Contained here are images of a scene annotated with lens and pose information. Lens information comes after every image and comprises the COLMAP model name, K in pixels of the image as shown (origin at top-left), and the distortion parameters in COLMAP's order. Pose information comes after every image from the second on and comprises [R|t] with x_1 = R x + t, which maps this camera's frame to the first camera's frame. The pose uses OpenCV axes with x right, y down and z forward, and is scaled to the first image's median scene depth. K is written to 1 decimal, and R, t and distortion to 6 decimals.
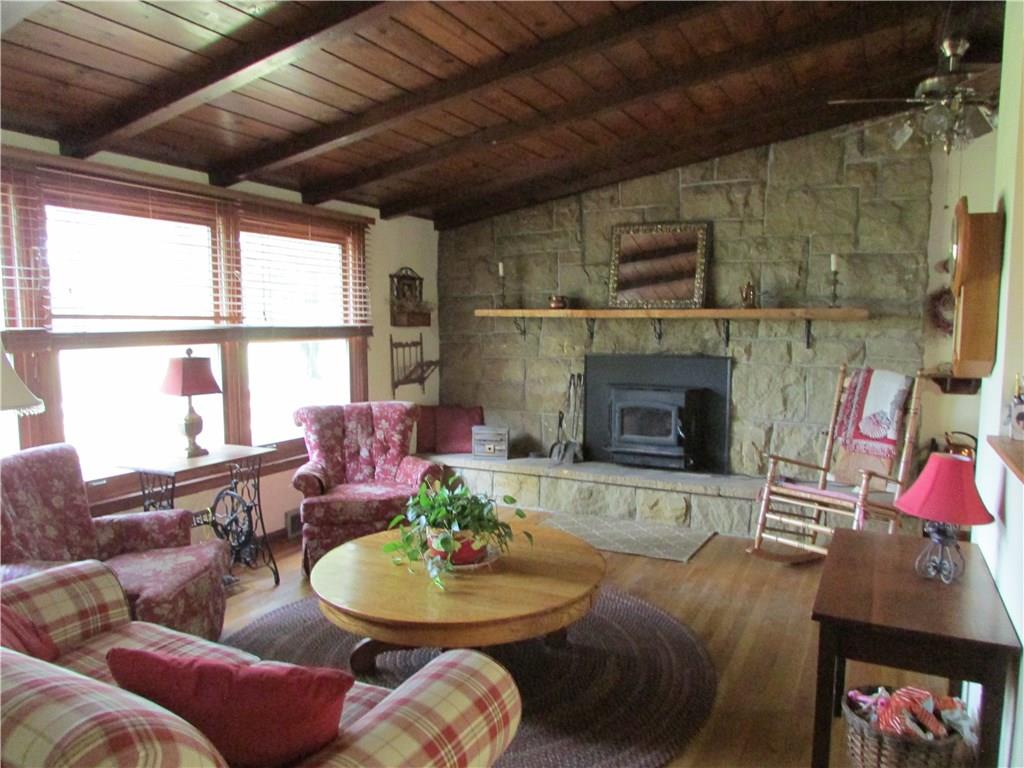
lens RADIAL K [[723.6, 0, 512.0], [0, 723.6, 384.0], [0, 0, 1]] dist [-0.040342, 0.002447]
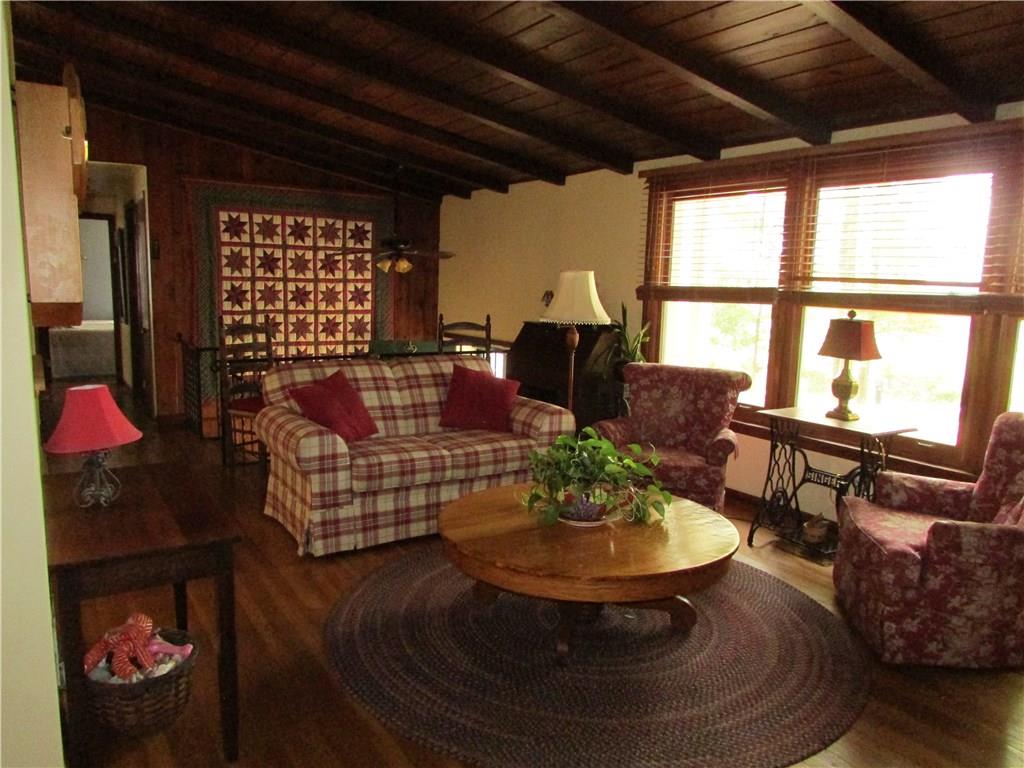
lens RADIAL K [[723.6, 0, 512.0], [0, 723.6, 384.0], [0, 0, 1]] dist [-0.040342, 0.002447]
pose [[-0.499849, 0.108358, -0.859308, 0.653948], [-0.107286, 0.976756, 0.185575, -0.084736], [0.859442, 0.184951, -0.476605, 1.088917]]
